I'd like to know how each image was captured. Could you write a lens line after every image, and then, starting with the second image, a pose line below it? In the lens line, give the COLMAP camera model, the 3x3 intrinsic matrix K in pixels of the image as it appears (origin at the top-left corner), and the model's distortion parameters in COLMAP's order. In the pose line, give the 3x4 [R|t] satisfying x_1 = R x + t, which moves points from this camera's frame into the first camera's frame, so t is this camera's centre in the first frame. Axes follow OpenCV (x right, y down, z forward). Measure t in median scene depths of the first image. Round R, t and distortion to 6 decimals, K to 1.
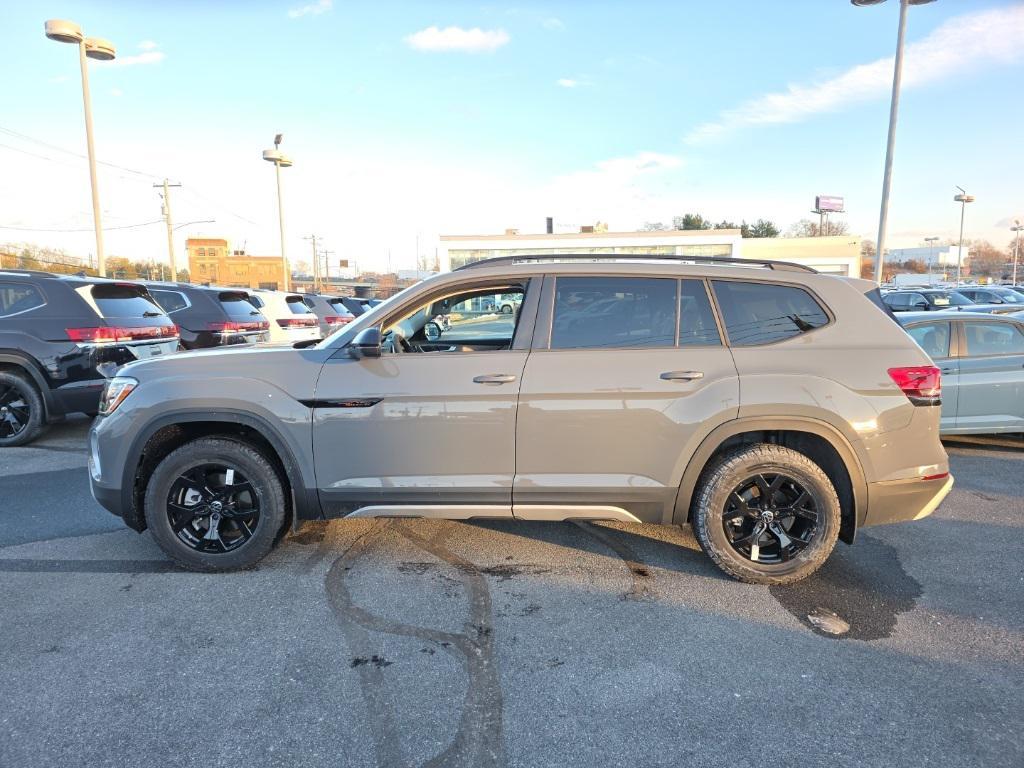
lens RADIAL K [[704.7, 0, 511.8], [0, 704.7, 378.0], [0, 0, 1]] dist [0.030506, -0.018308]
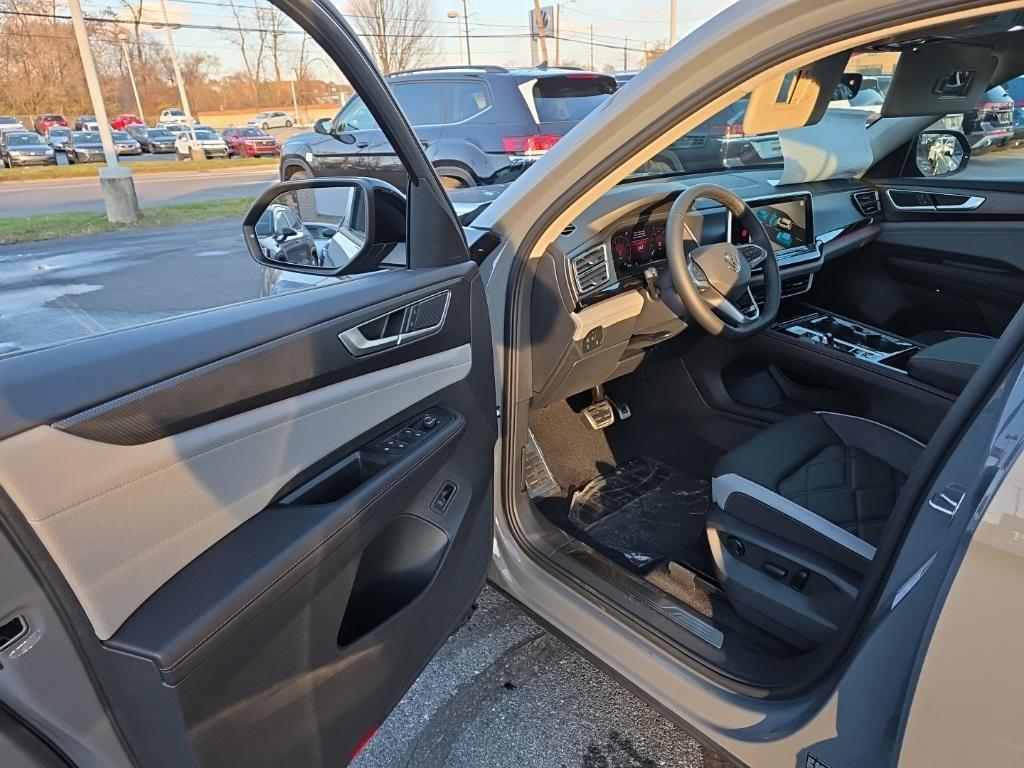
lens RADIAL K [[704.7, 0, 514.2], [0, 704.7, 383.4], [0, 0, 1]] dist [0.030506, -0.018308]
pose [[0.667904, 0.248931, -0.701382, 0.079775], [-0.039893, 0.953025, 0.300254, -0.074694], [0.743177, -0.172561, 0.646460, 0.707248]]
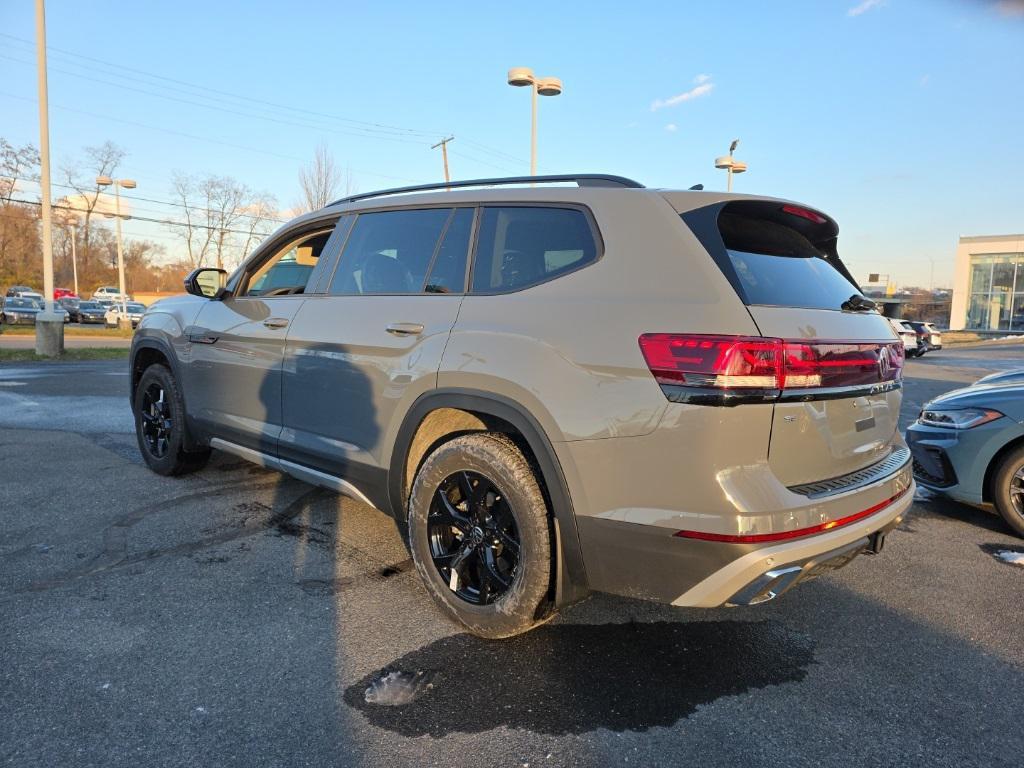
lens RADIAL K [[704.7, 0, 518.2], [0, 704.7, 377.2], [0, 0, 1]] dist [0.030506, -0.018308]
pose [[0.738031, 0.087580, -0.669058, 0.816959], [-0.105660, 0.994309, 0.013604, 0.025440], [0.666442, 0.060653, 0.743085, 0.478613]]
